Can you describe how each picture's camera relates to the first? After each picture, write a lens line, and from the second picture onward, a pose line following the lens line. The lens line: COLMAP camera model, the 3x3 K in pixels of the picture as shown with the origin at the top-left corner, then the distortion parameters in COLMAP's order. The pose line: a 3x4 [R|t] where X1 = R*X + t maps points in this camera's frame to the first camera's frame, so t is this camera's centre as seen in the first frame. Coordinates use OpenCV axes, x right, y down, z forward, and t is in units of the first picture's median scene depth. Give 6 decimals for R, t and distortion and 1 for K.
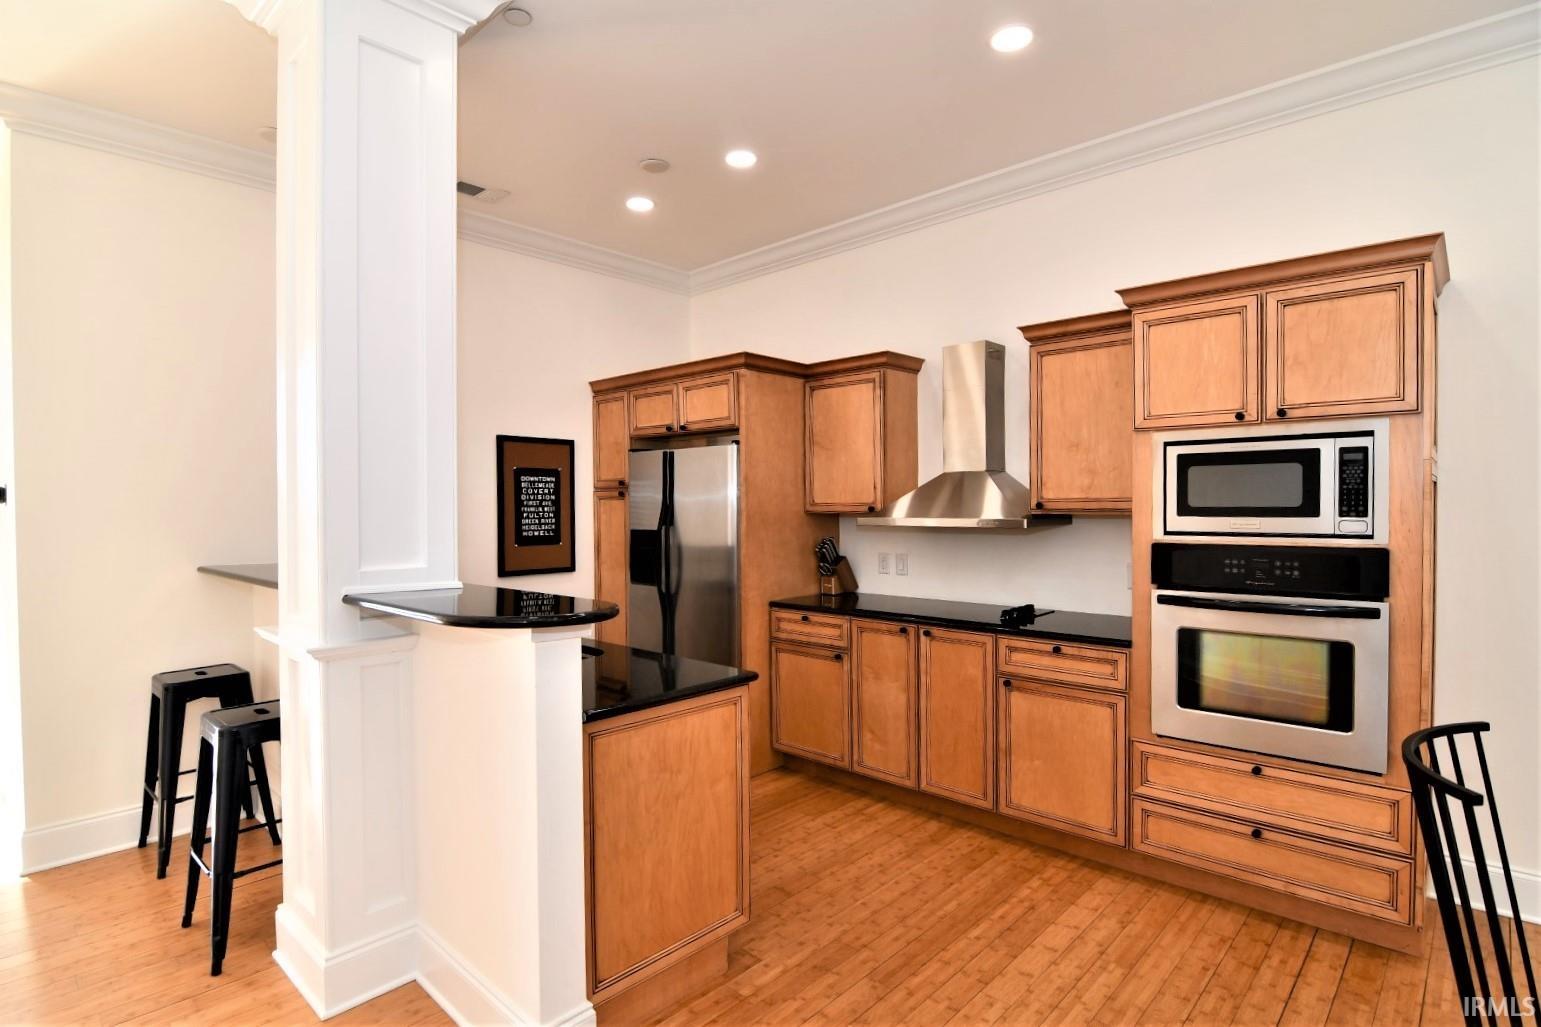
lens RADIAL K [[772.7, 0, 757.4], [0, 772.7, 513.2], [0, 0, 1]] dist [-0.001322, -0.008148]
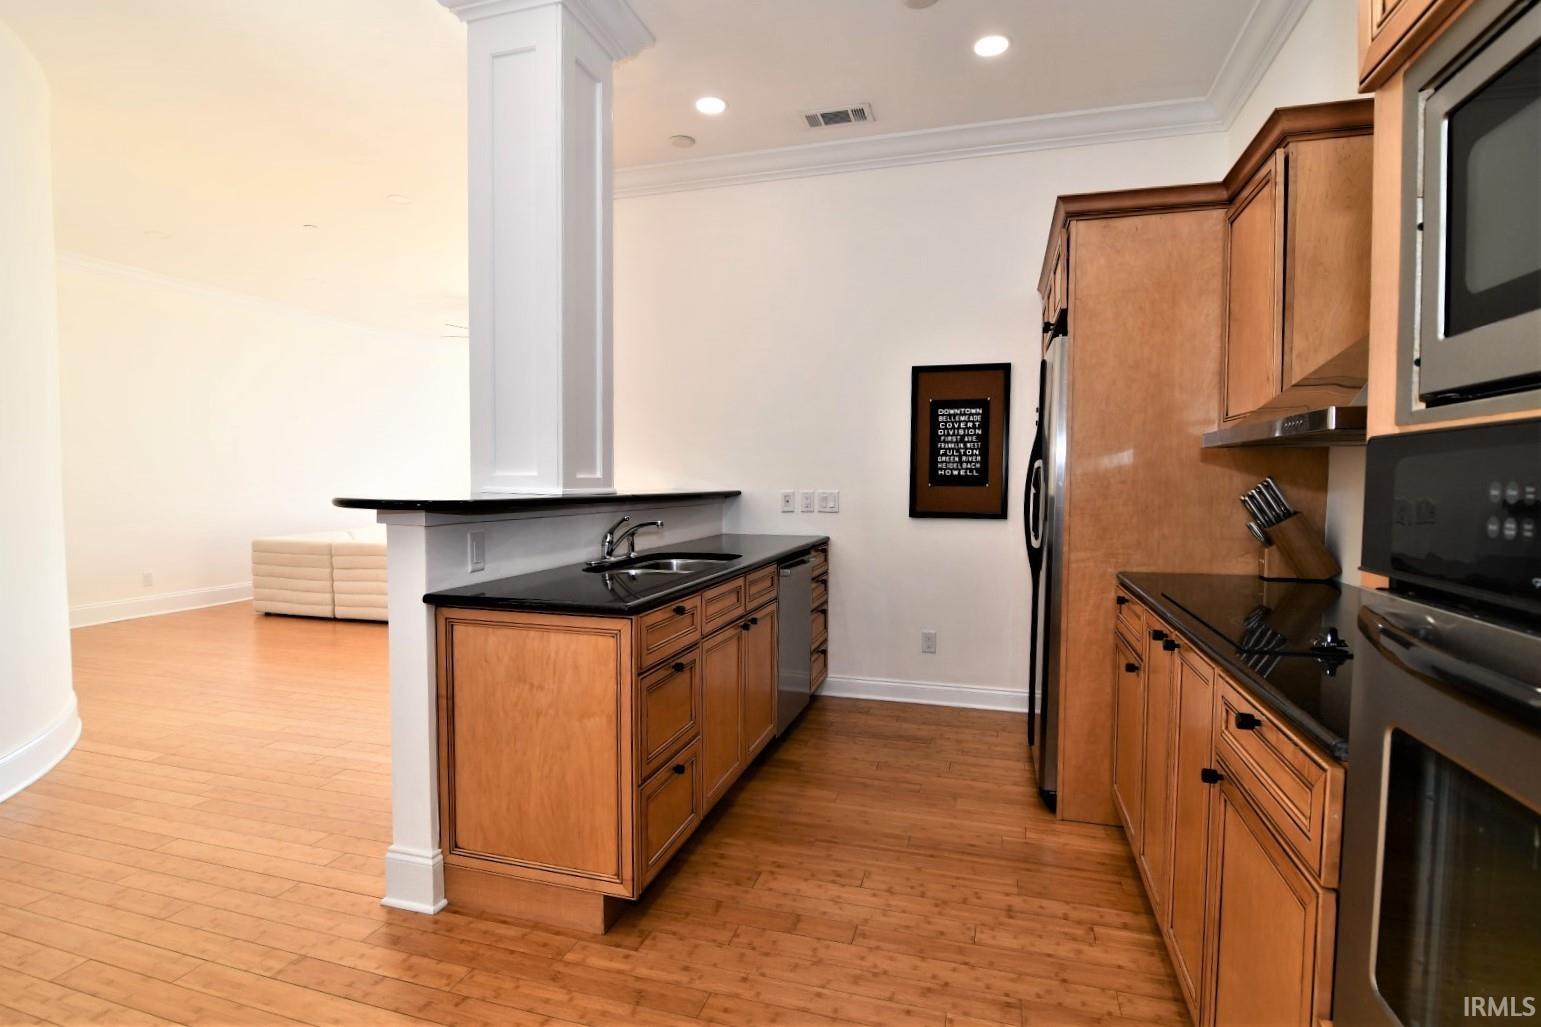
lens RADIAL K [[772.7, 0, 757.4], [0, 772.7, 513.2], [0, 0, 1]] dist [-0.001322, -0.008148]
pose [[0.451908, 0.046775, -0.890837, 0.415619], [-0.013049, 0.998864, 0.045828, 0.035682], [0.891969, -0.009085, 0.452005, 0.394389]]
